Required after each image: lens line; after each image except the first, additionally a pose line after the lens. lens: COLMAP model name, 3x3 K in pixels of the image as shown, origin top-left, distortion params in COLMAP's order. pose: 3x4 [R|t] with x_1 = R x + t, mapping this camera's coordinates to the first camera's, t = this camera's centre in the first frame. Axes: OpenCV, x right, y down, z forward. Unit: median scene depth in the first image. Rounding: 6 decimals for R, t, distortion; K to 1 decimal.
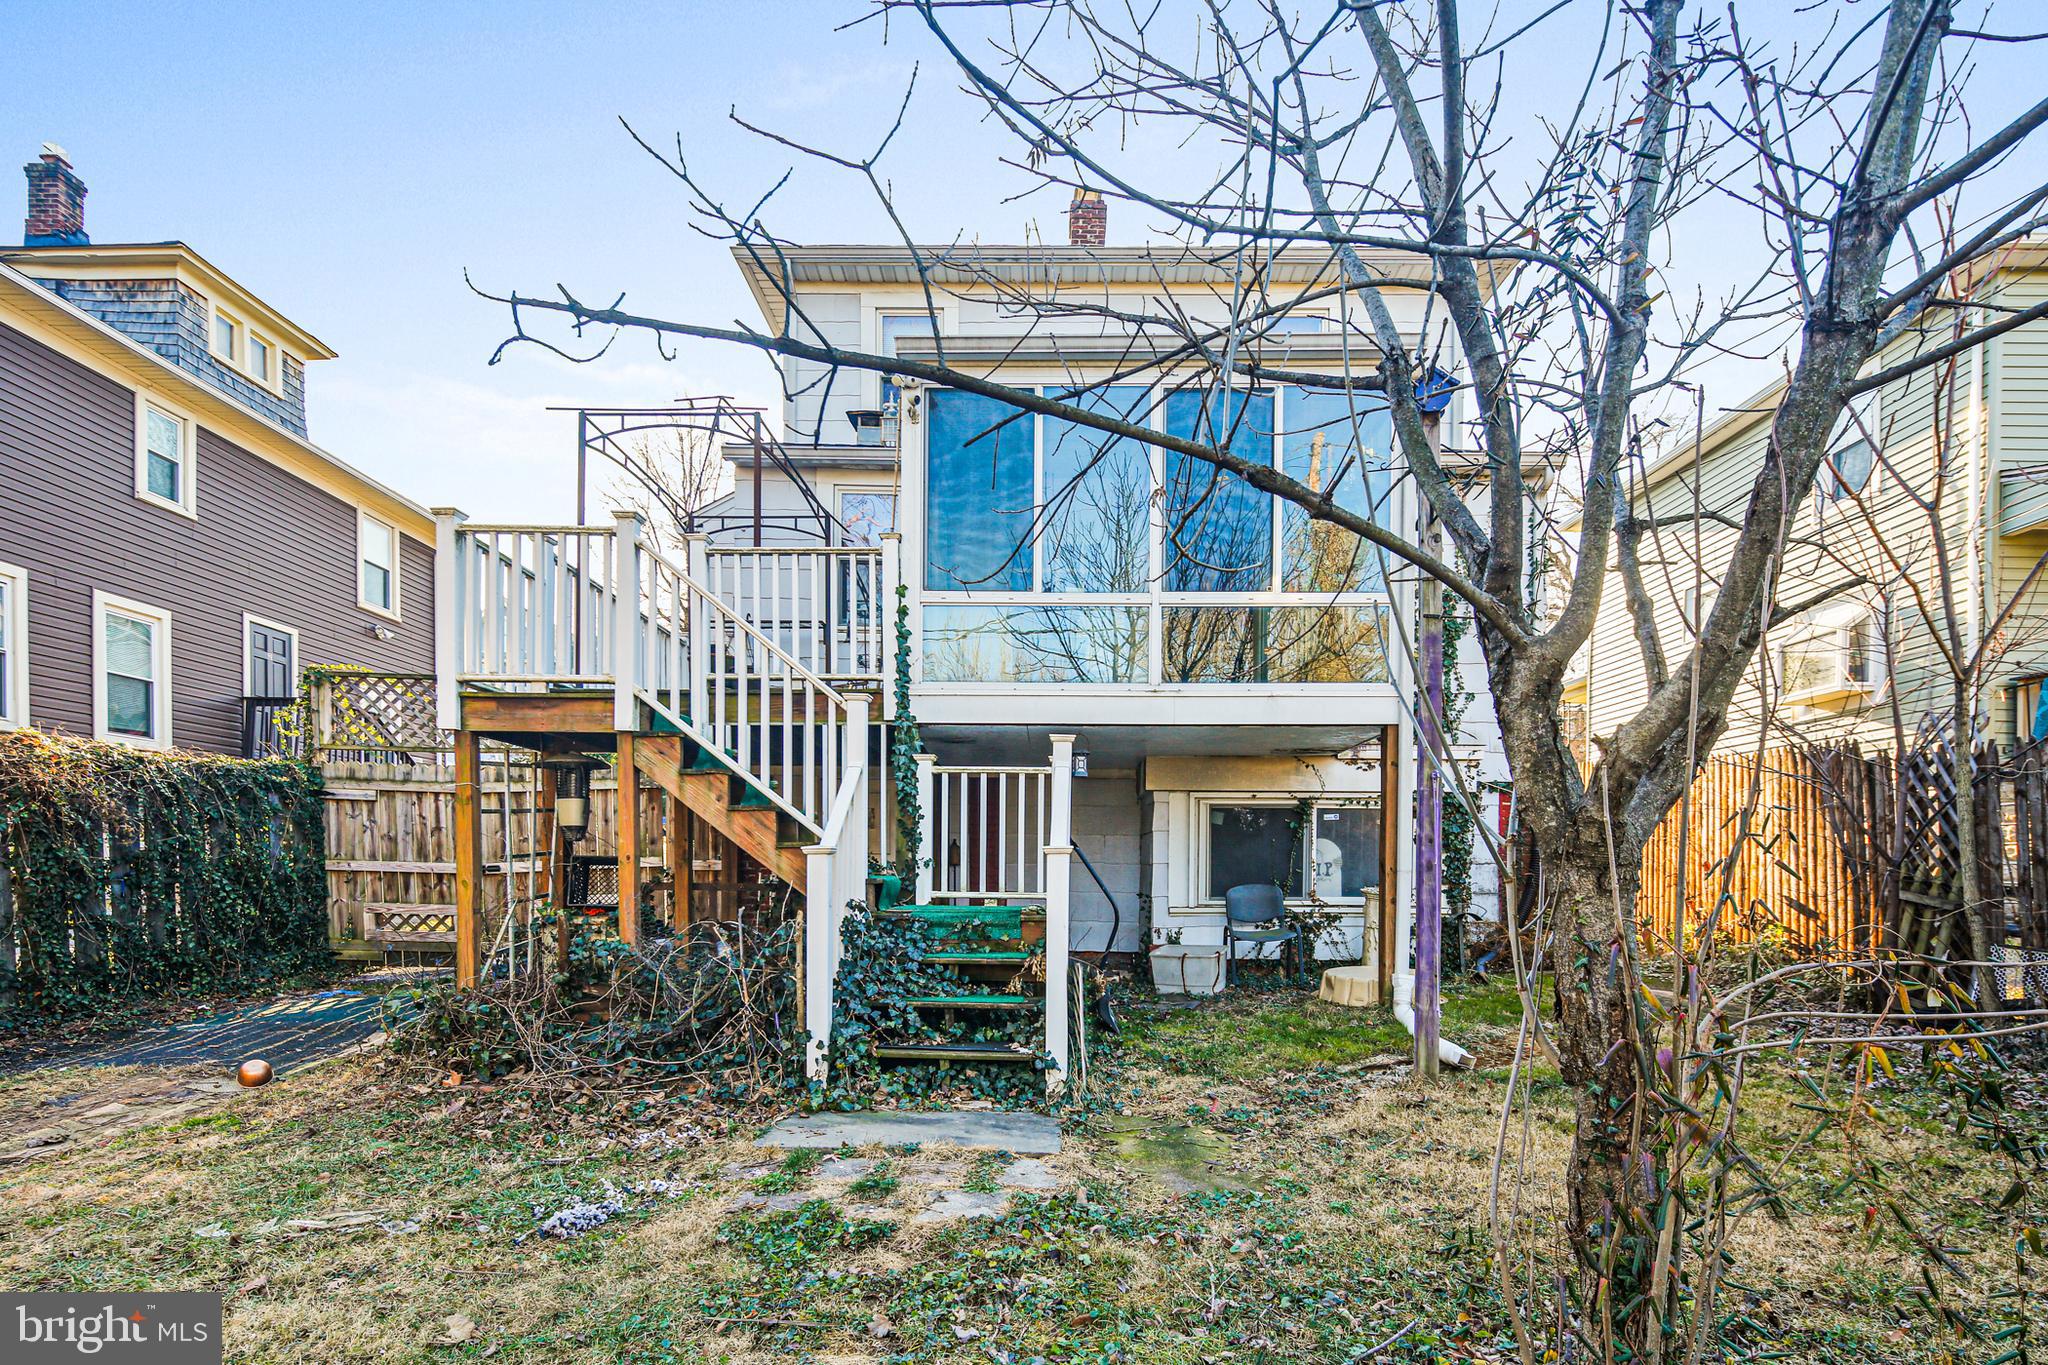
lens RADIAL K [[1017.4, 0, 1065.5], [0, 1017.4, 677.5], [0, 0, 1]] dist [-0.000087, -0.000459]
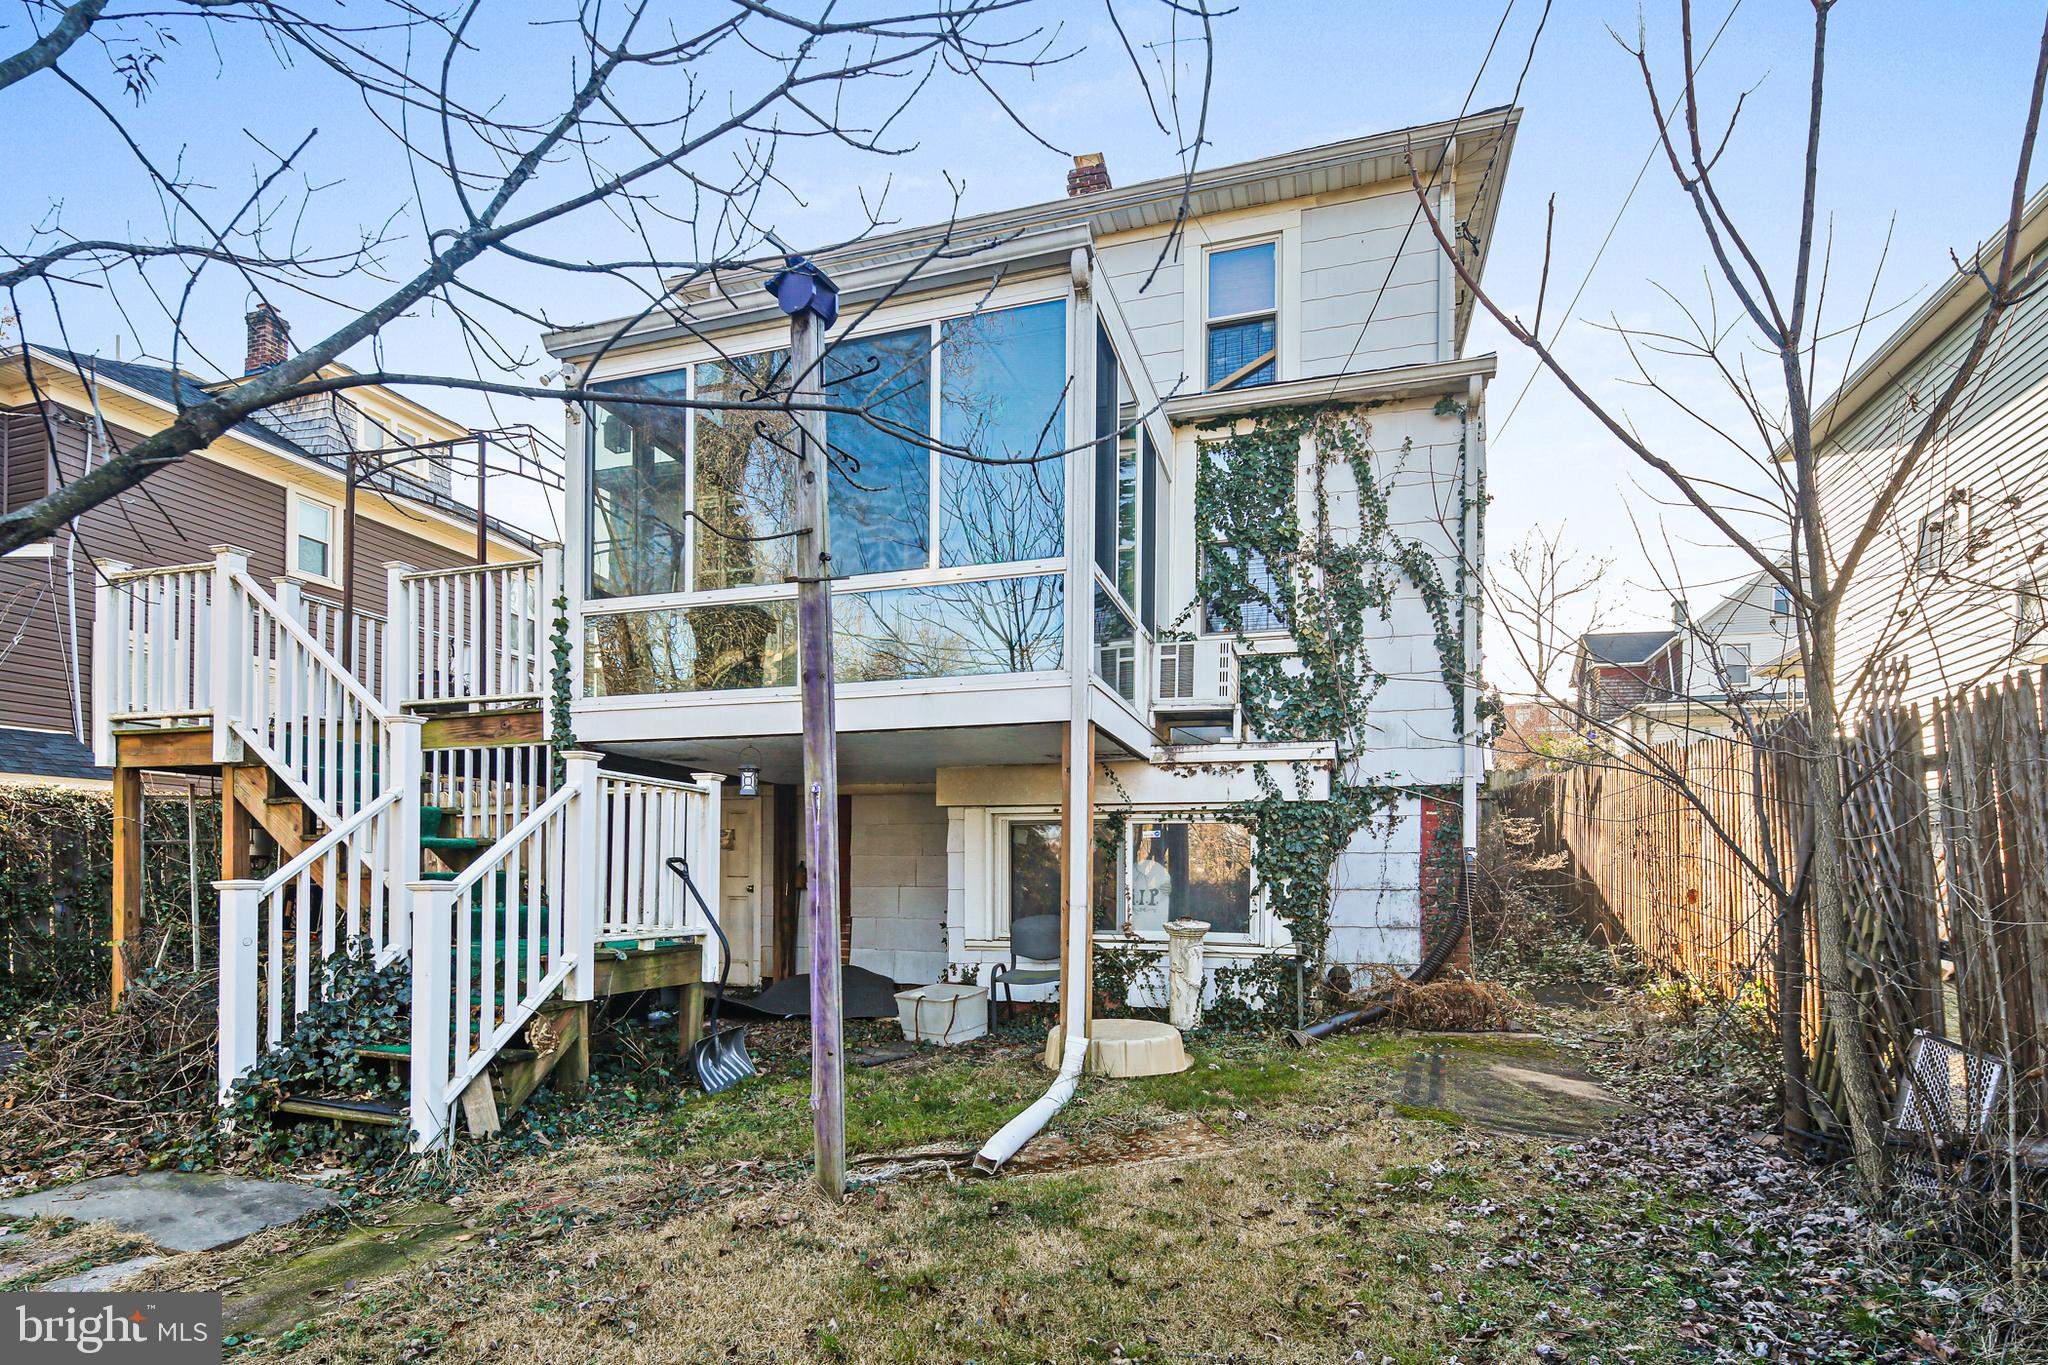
lens RADIAL K [[1017.4, 0, 1024.3], [0, 1017.4, 686.1], [0, 0, 1]] dist [-0.000087, -0.000459]
pose [[0.953819, -0.054642, -0.295369, 0.415389], [0.053982, 0.998488, -0.010392, 0.019833], [0.295490, -0.006032, 0.955327, 0.179891]]
